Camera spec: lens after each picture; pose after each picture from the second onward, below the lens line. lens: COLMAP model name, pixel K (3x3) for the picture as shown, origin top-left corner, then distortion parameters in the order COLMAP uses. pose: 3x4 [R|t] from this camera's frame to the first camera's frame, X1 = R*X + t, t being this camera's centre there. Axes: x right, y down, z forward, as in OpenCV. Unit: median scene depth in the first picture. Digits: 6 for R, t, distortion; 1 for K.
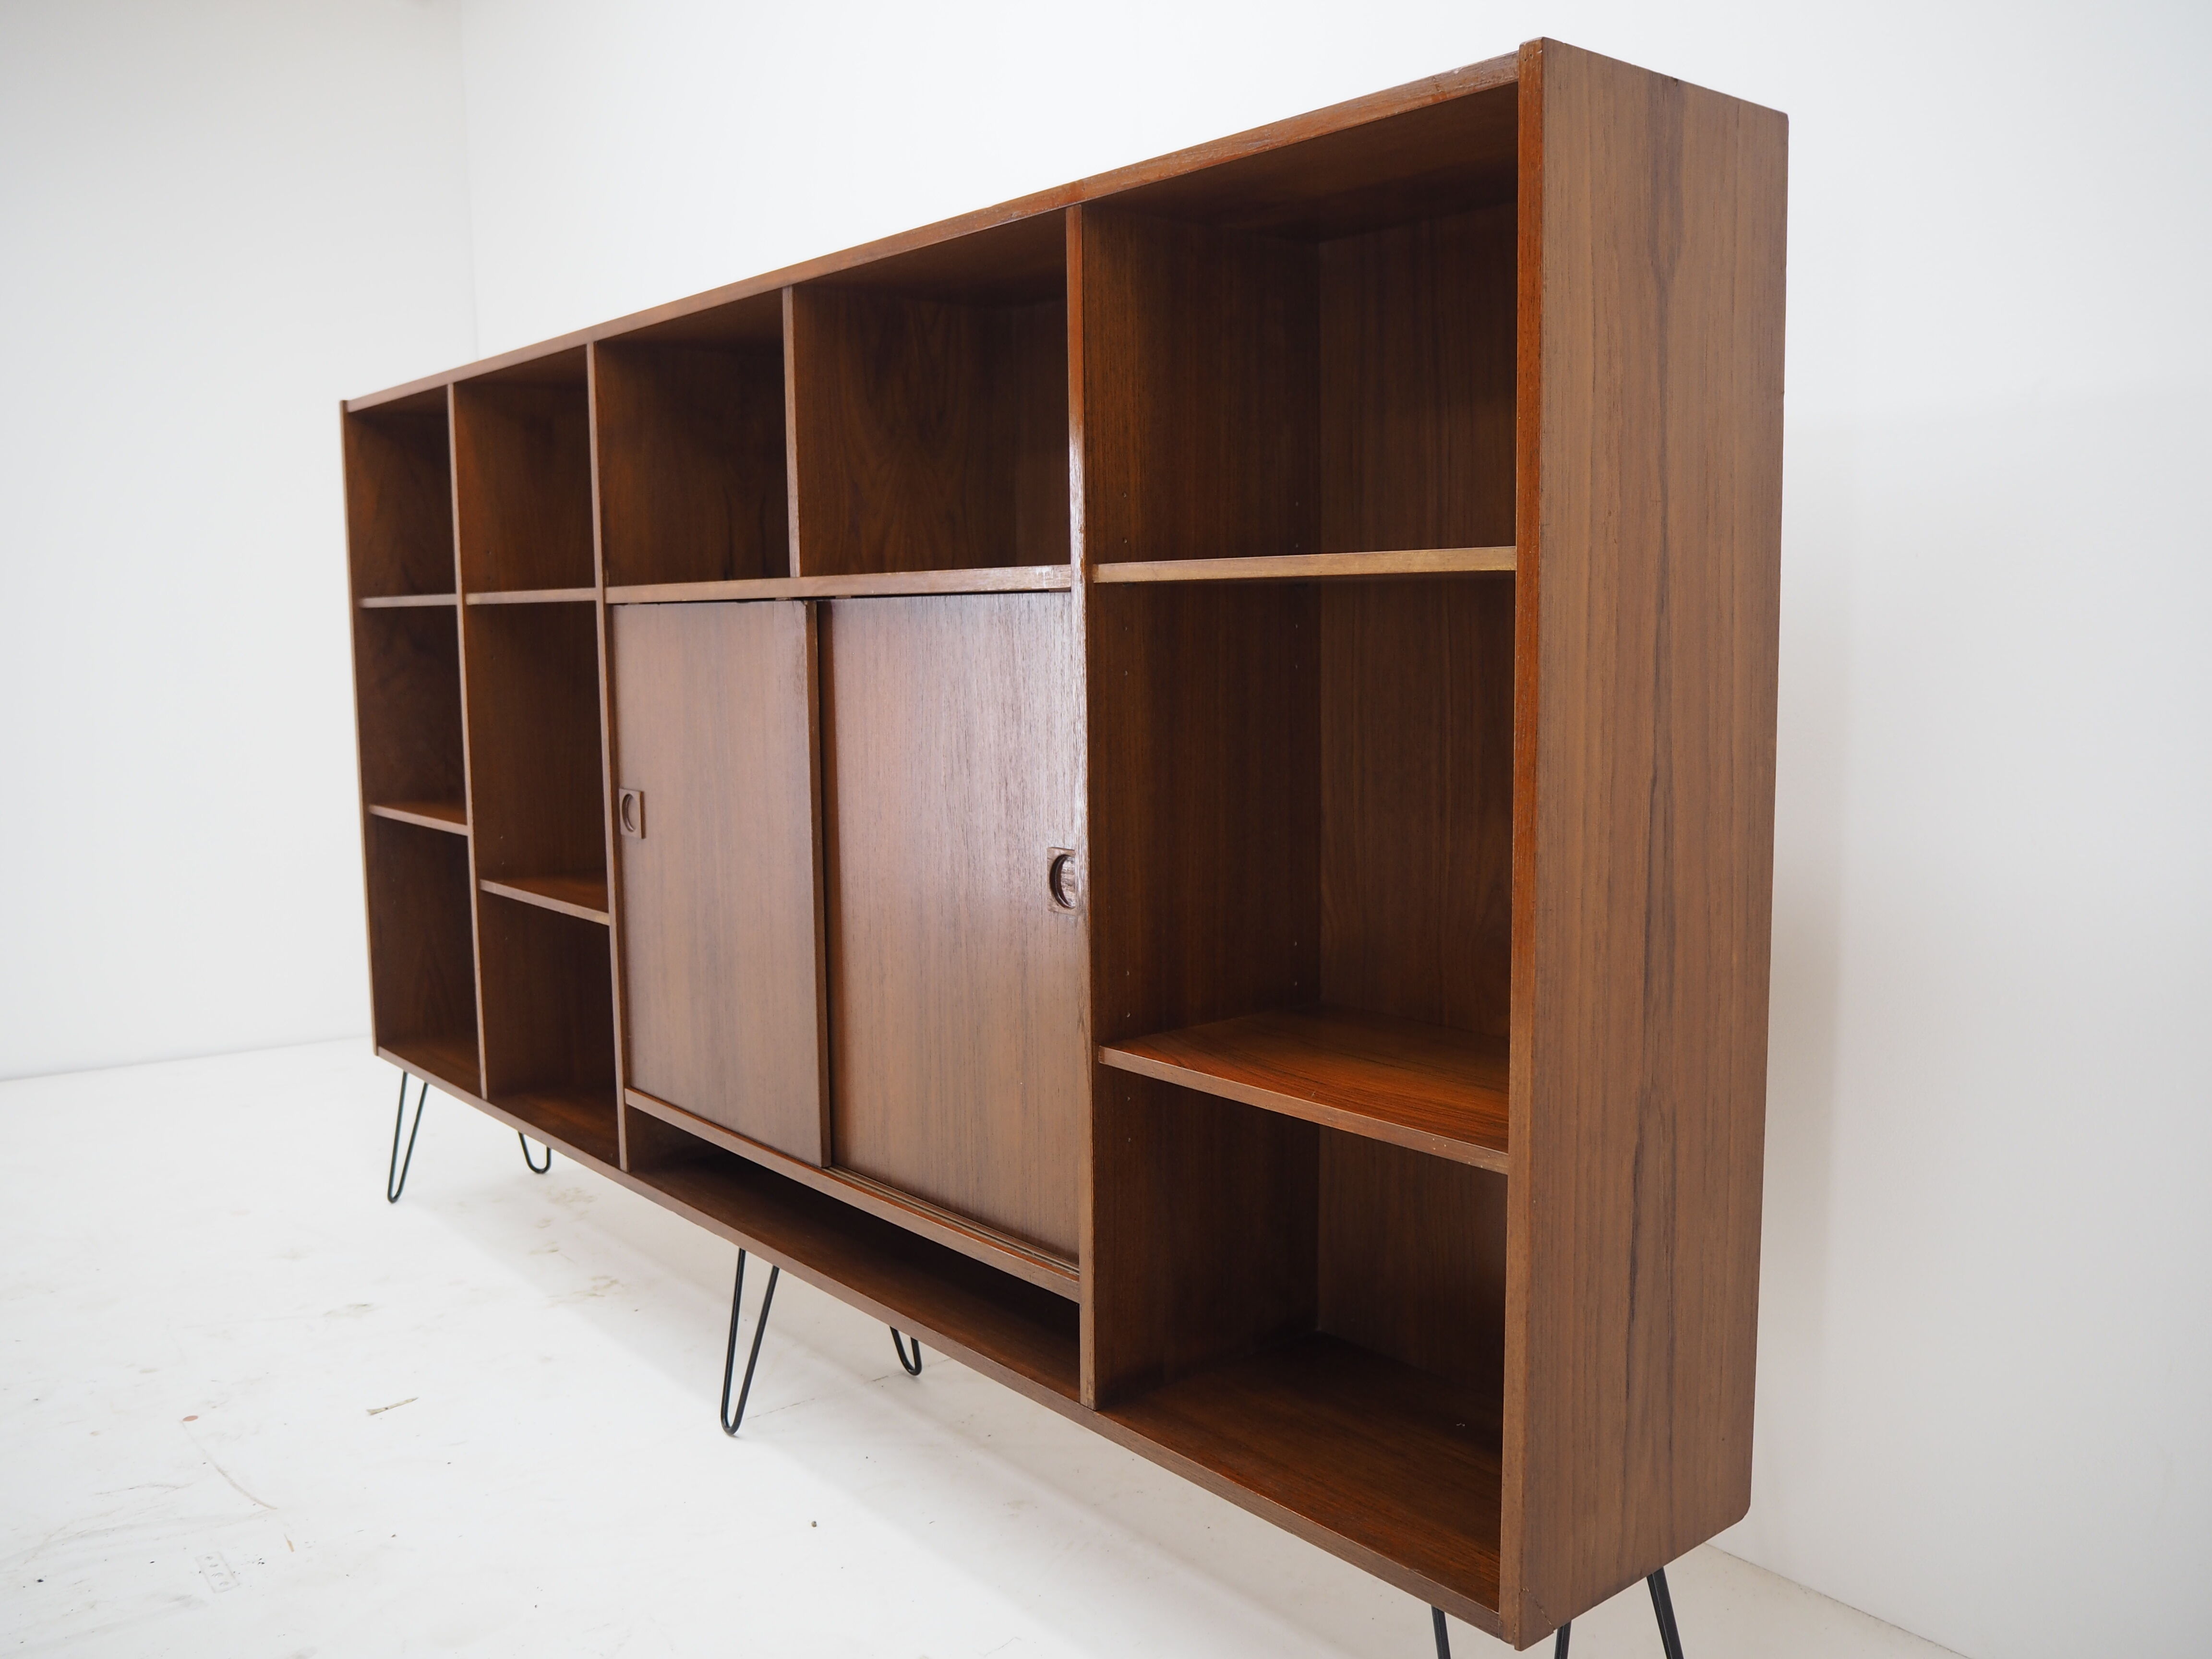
lens RADIAL K [[1841.5, 0, 1101.6], [0, 1841.5, 827.3], [0, 0, 1]] dist [-0.050017, 0.029547]
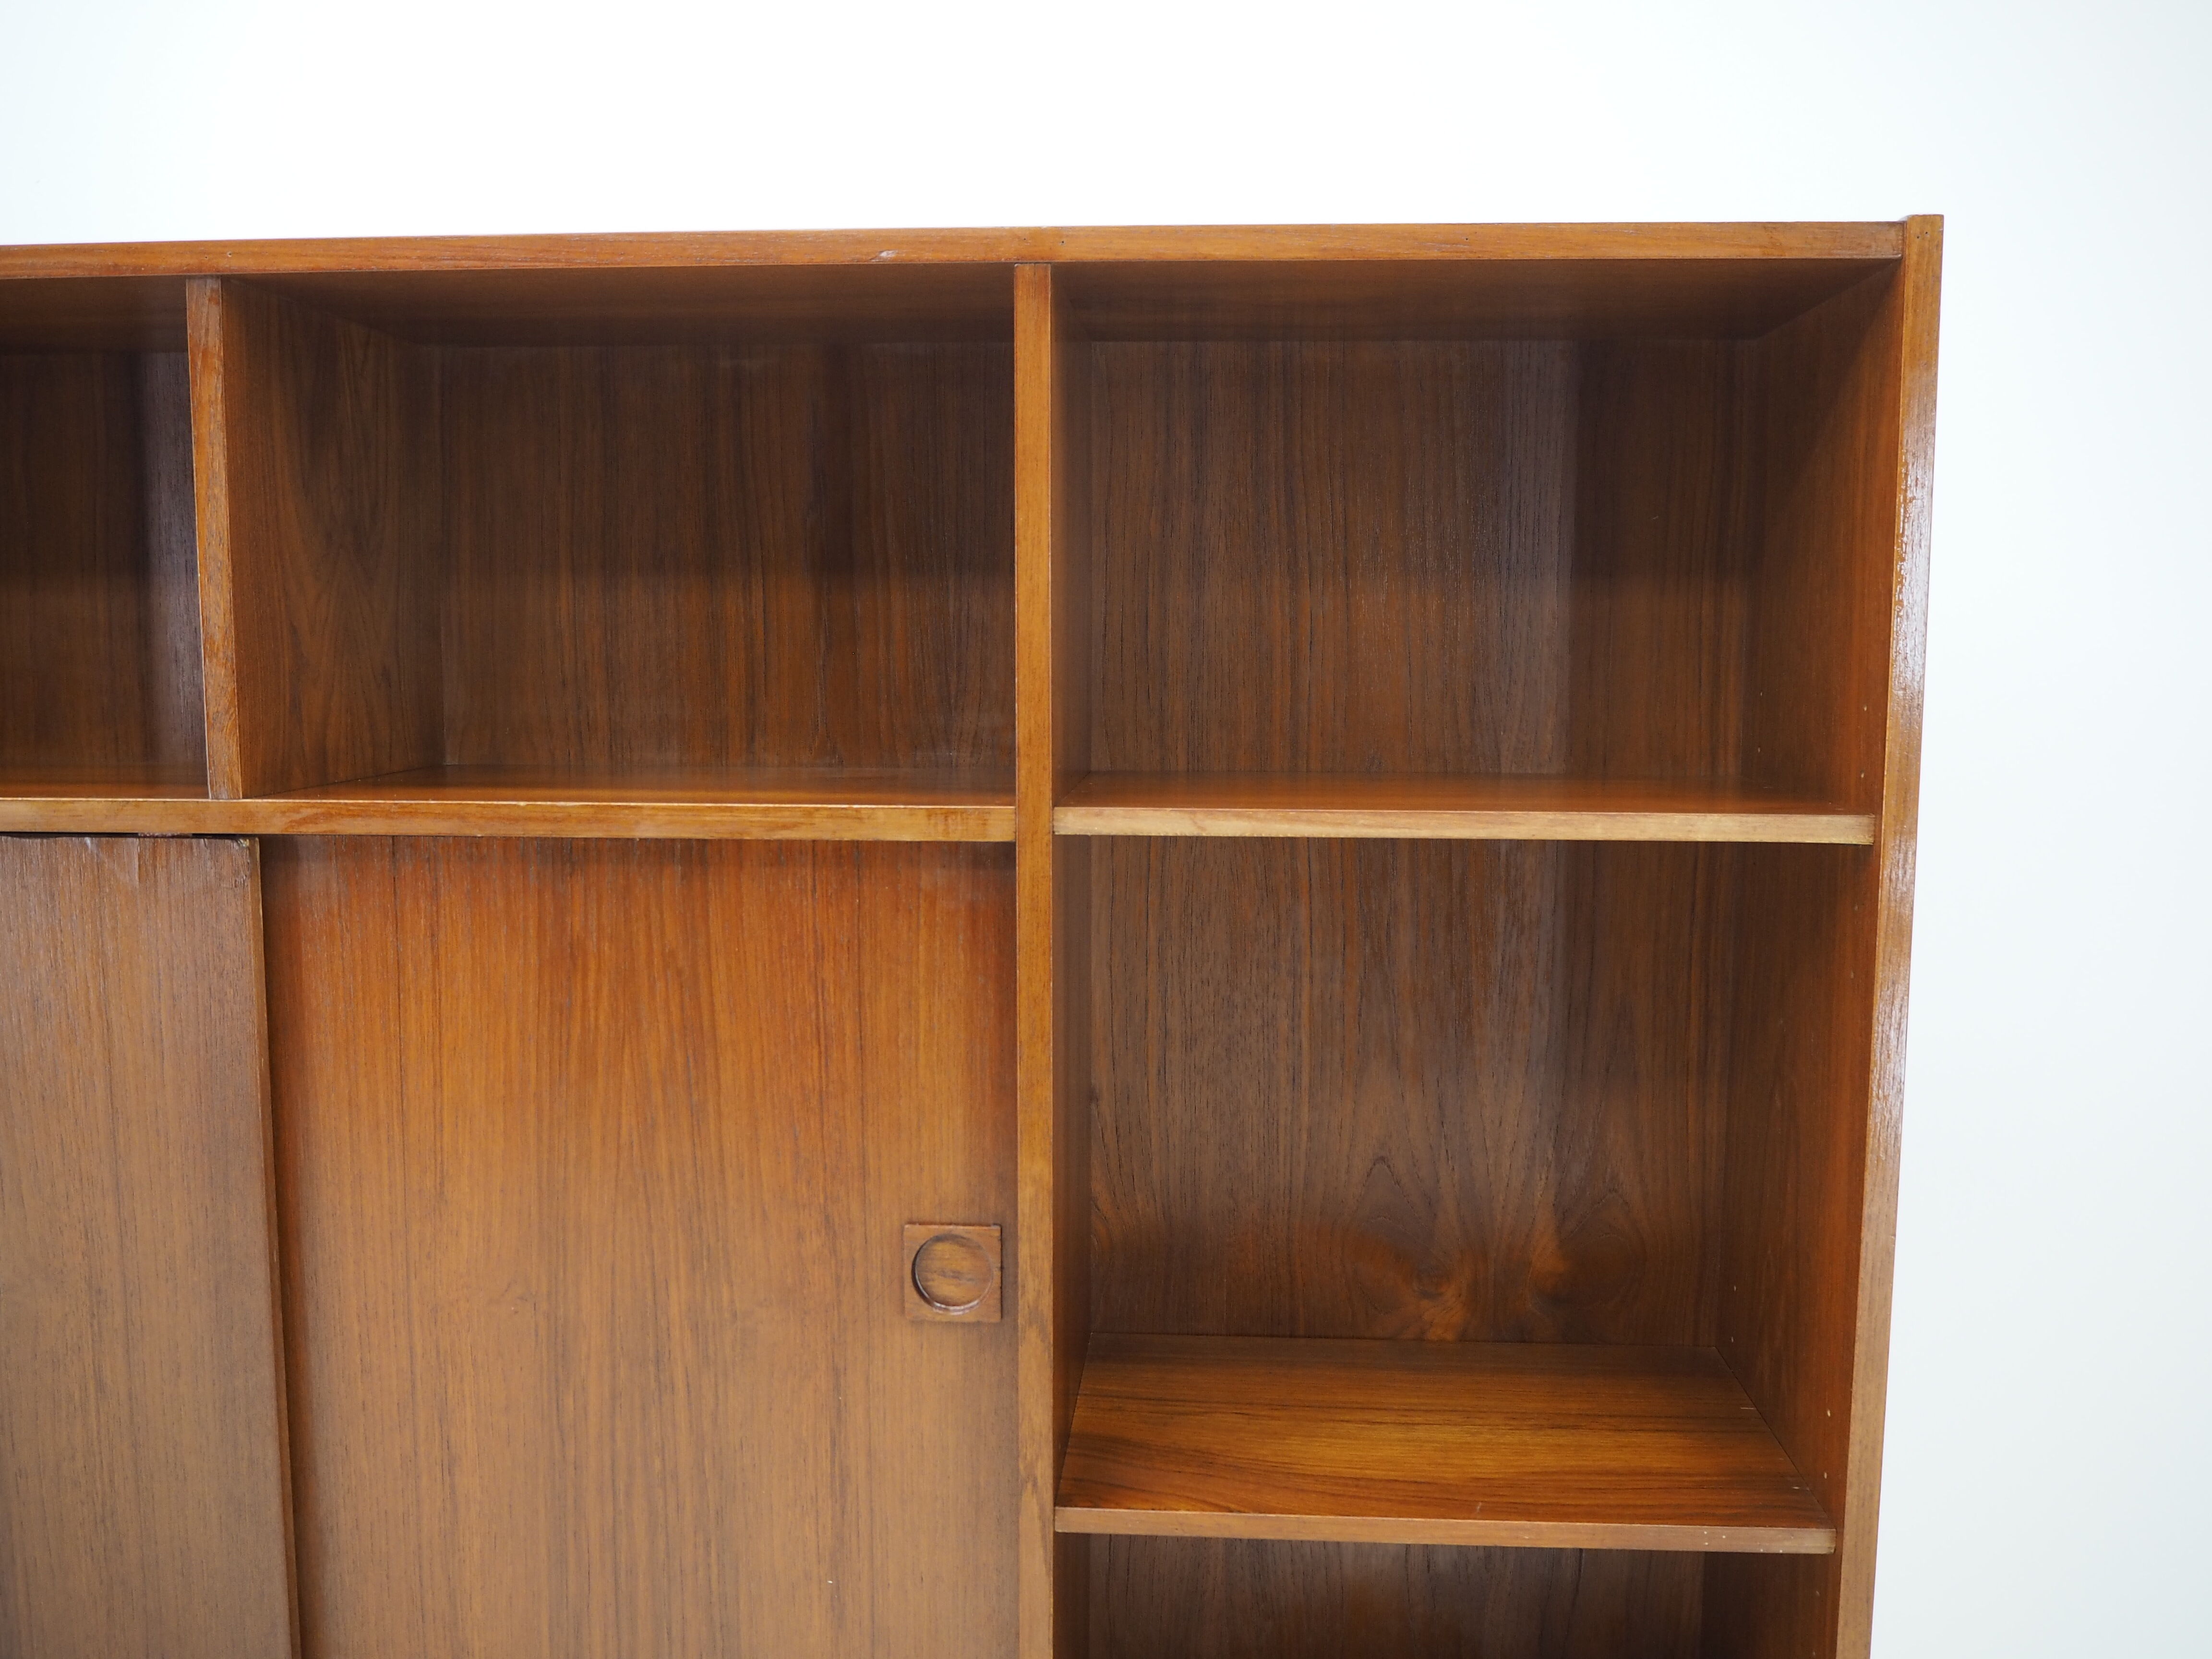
lens RADIAL K [[1841.5, 0, 1105.7], [0, 1841.5, 828.7], [0, 0, 1]] dist [-0.050017, 0.029547]
pose [[0.693790, -0.061892, 0.717513, -0.378996], [0.072086, 0.997265, 0.016320, -0.116277], [-0.716561, 0.040401, 0.696354, 0.422139]]
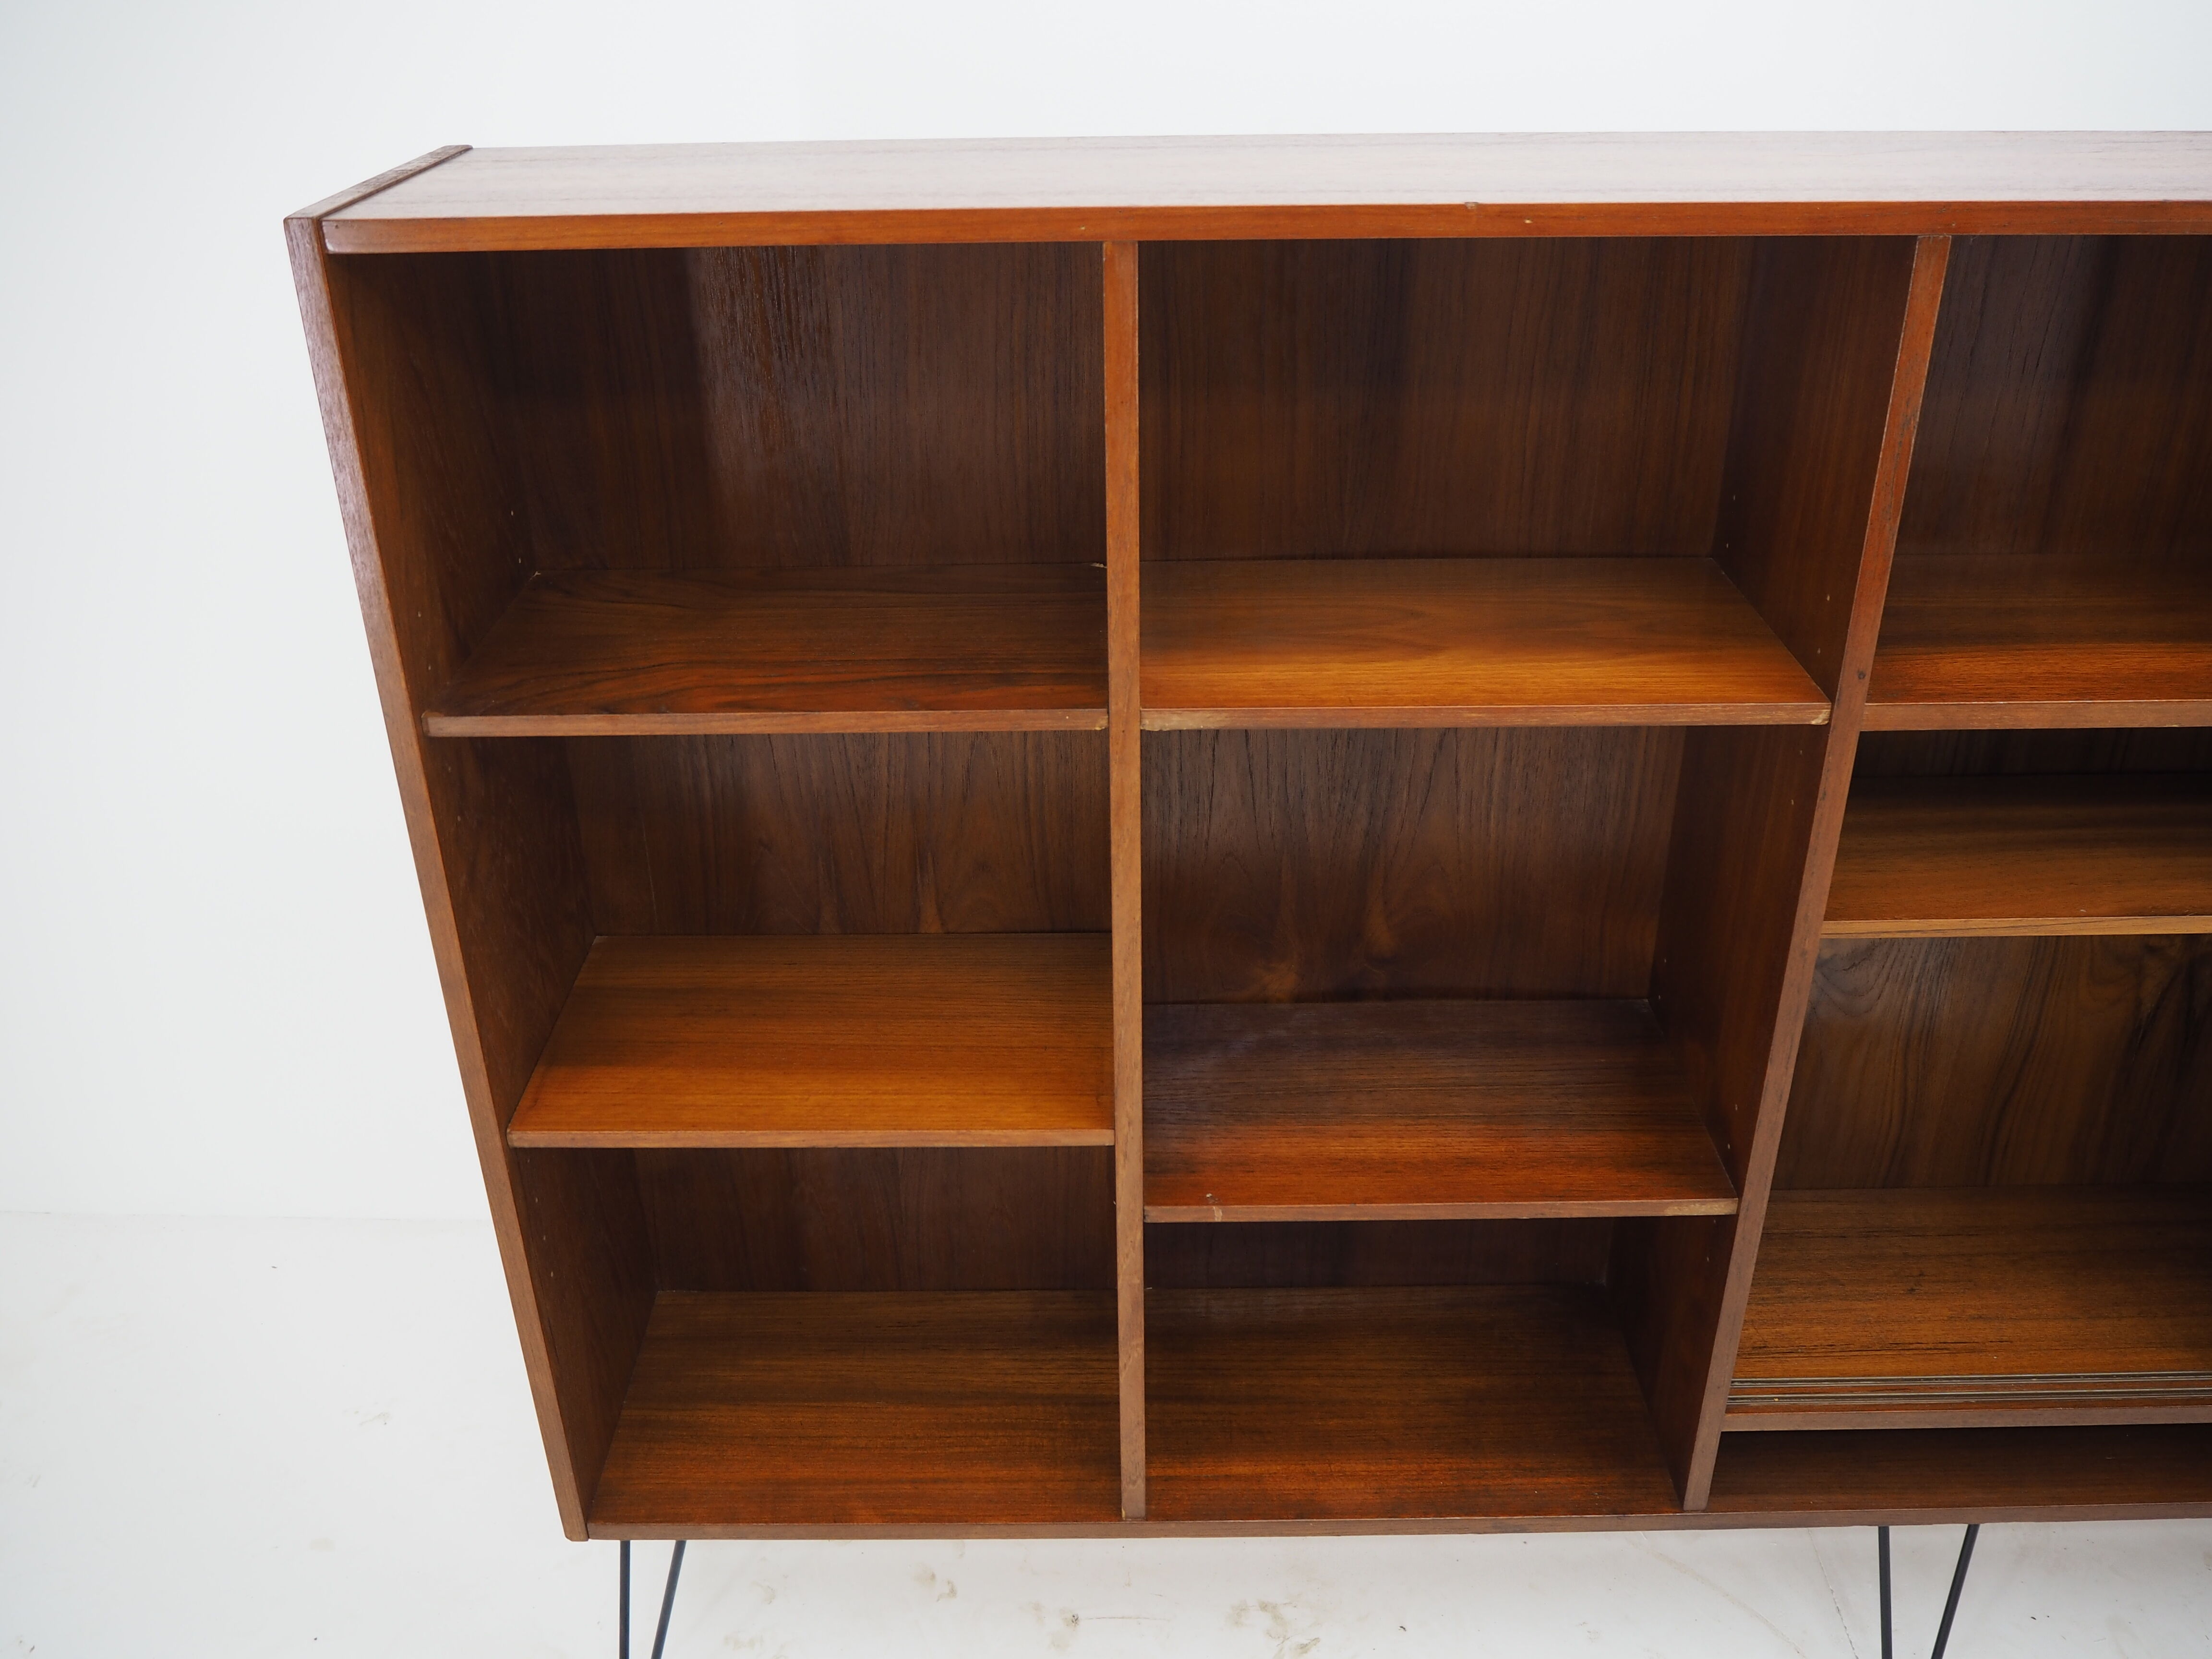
lens RADIAL K [[1841.5, 0, 1113.3], [0, 1841.5, 828.4], [0, 0, 1]] dist [-0.050017, 0.029547]
pose [[0.642350, -0.353903, 0.679809, -0.925878], [0.096281, 0.917237, 0.386530, -0.380010], [-0.760340, -0.182835, 0.623261, 0.980089]]
